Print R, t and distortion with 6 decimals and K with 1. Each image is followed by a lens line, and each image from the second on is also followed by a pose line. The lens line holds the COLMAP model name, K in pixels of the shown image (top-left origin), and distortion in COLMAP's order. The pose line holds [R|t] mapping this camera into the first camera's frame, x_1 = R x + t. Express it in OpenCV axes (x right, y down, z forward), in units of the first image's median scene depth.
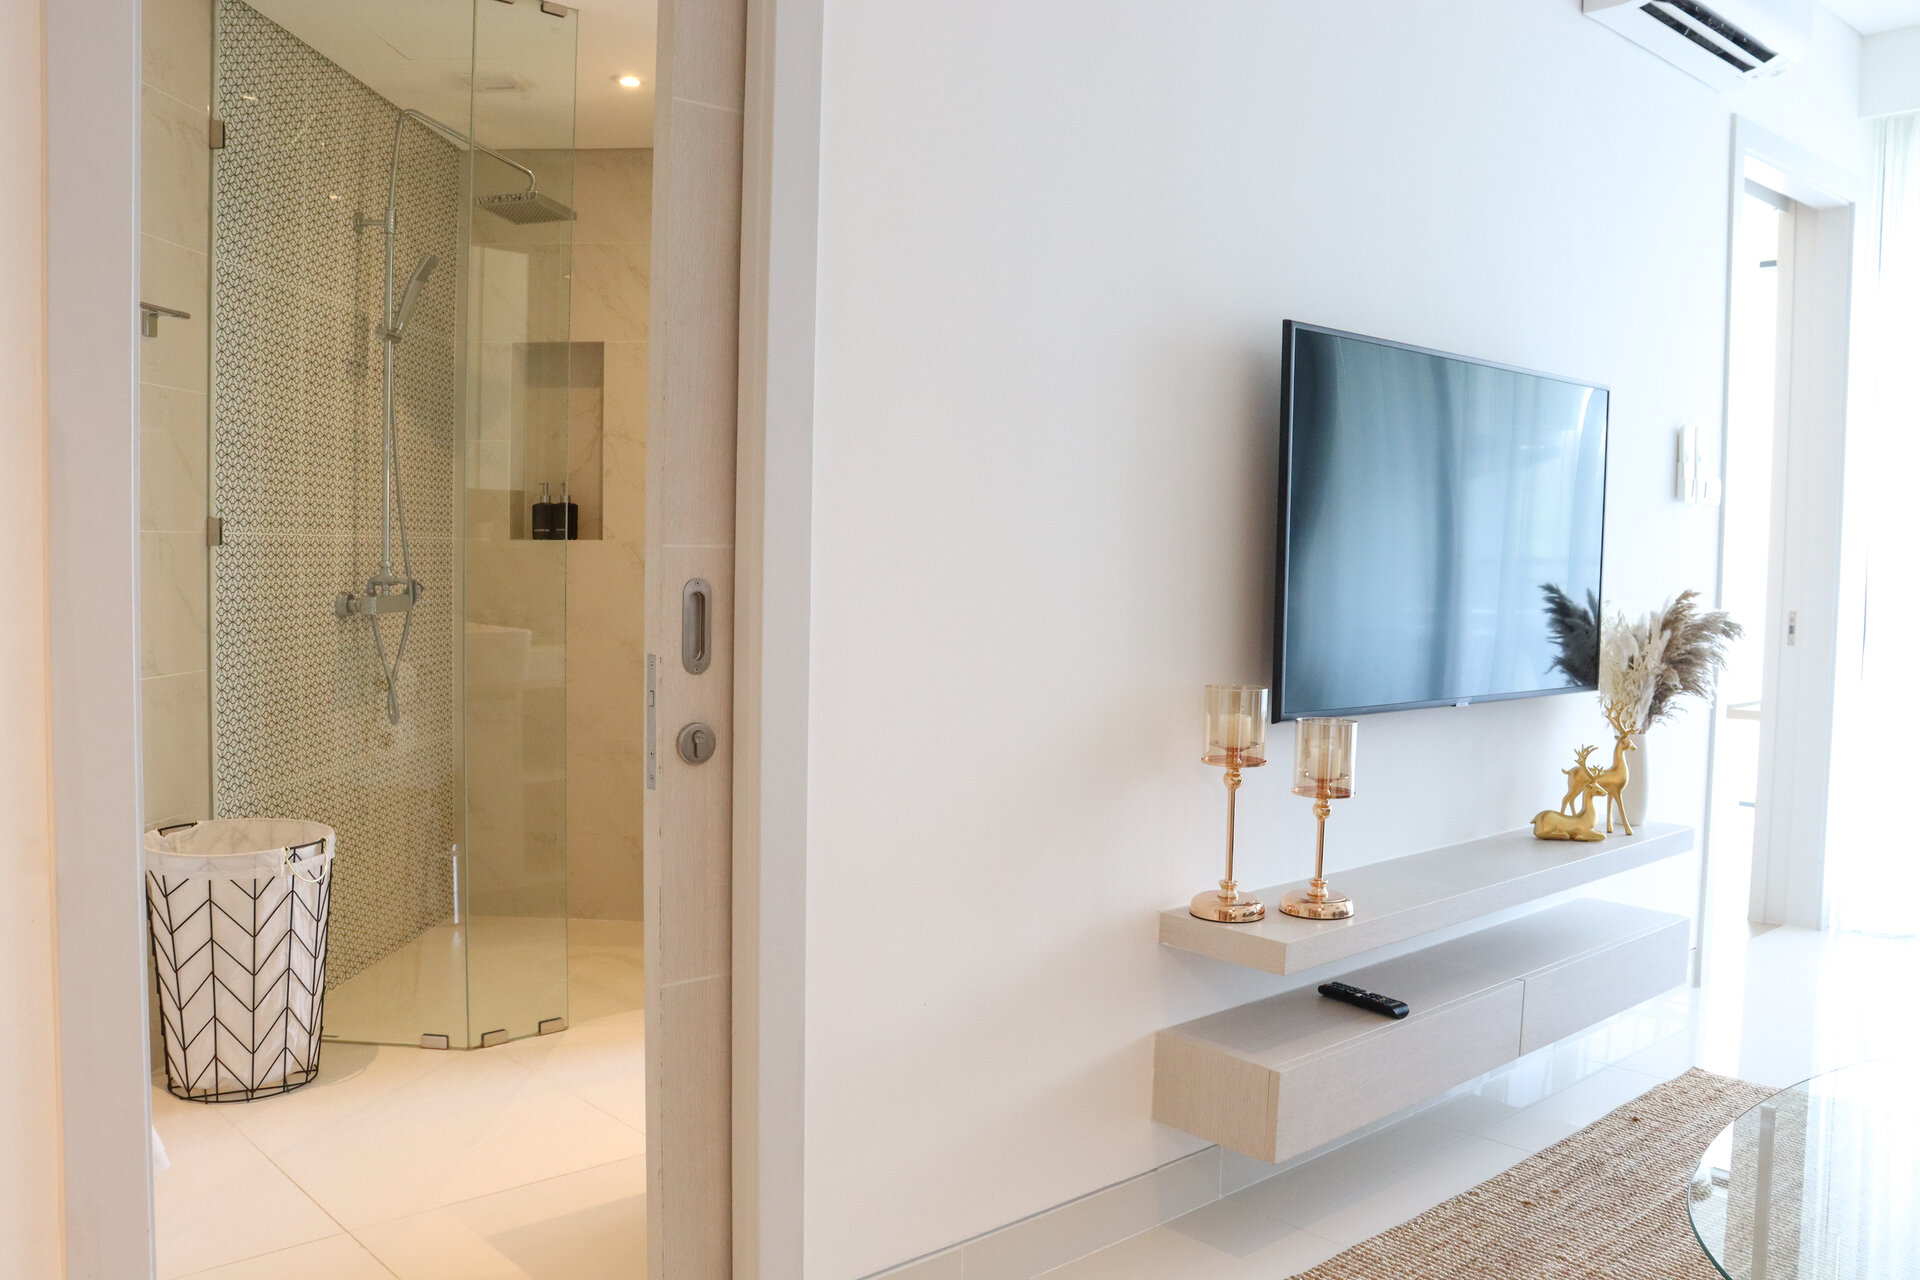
lens RADIAL K [[1586.2, 0, 974.7], [0, 1586.2, 642.5], [0, 0, 1]] dist [-0.173897, 0.159491]
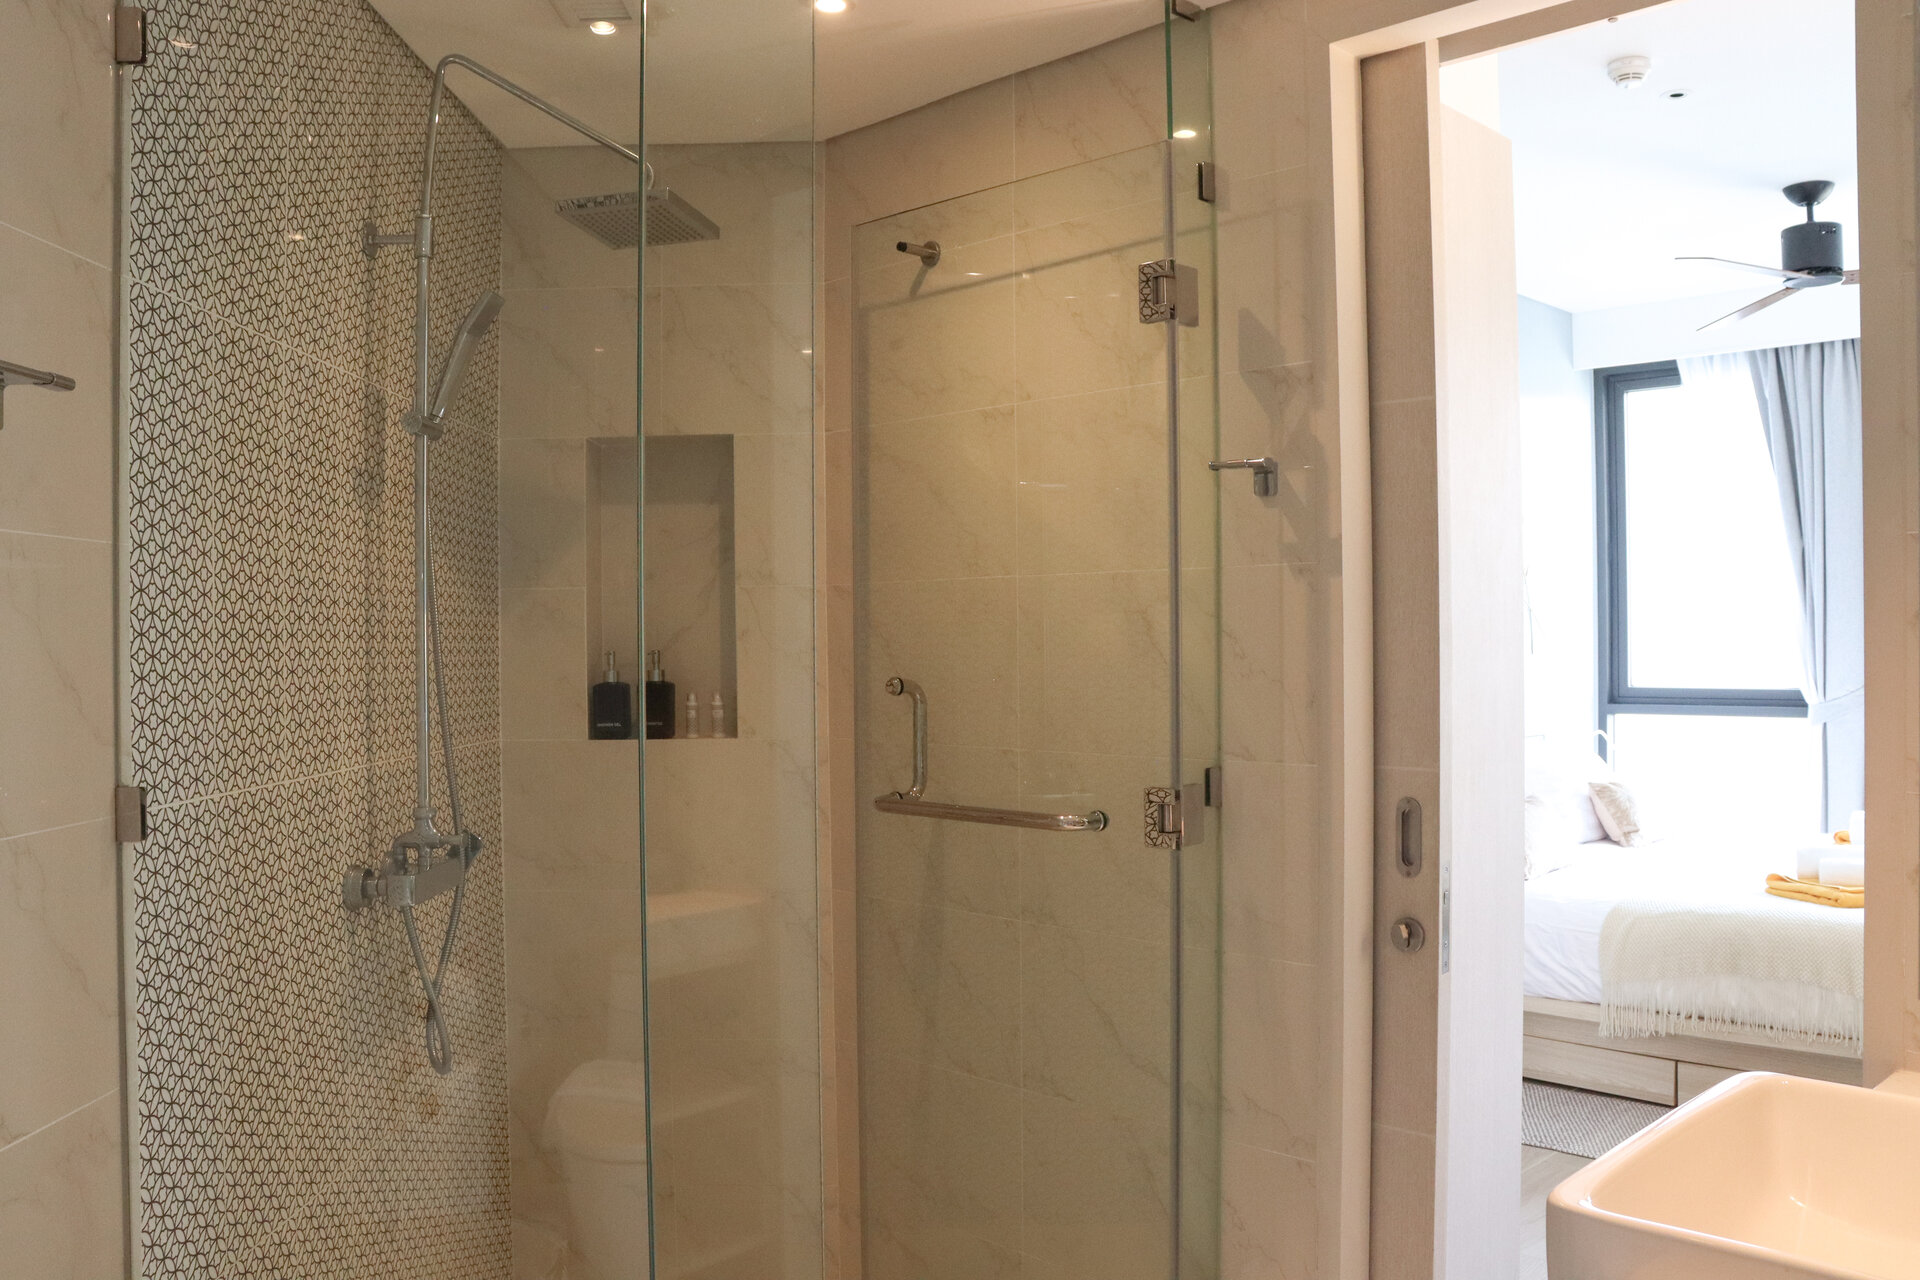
lens RADIAL K [[1586.2, 0, 974.7], [0, 1586.2, 642.5], [0, 0, 1]] dist [-0.173897, 0.159491]
pose [[0.998264, -0.027273, 0.052211, -0.202694], [0.030223, 0.997940, -0.056583, -0.076445], [-0.050560, 0.058063, 0.997032, 0.402169]]
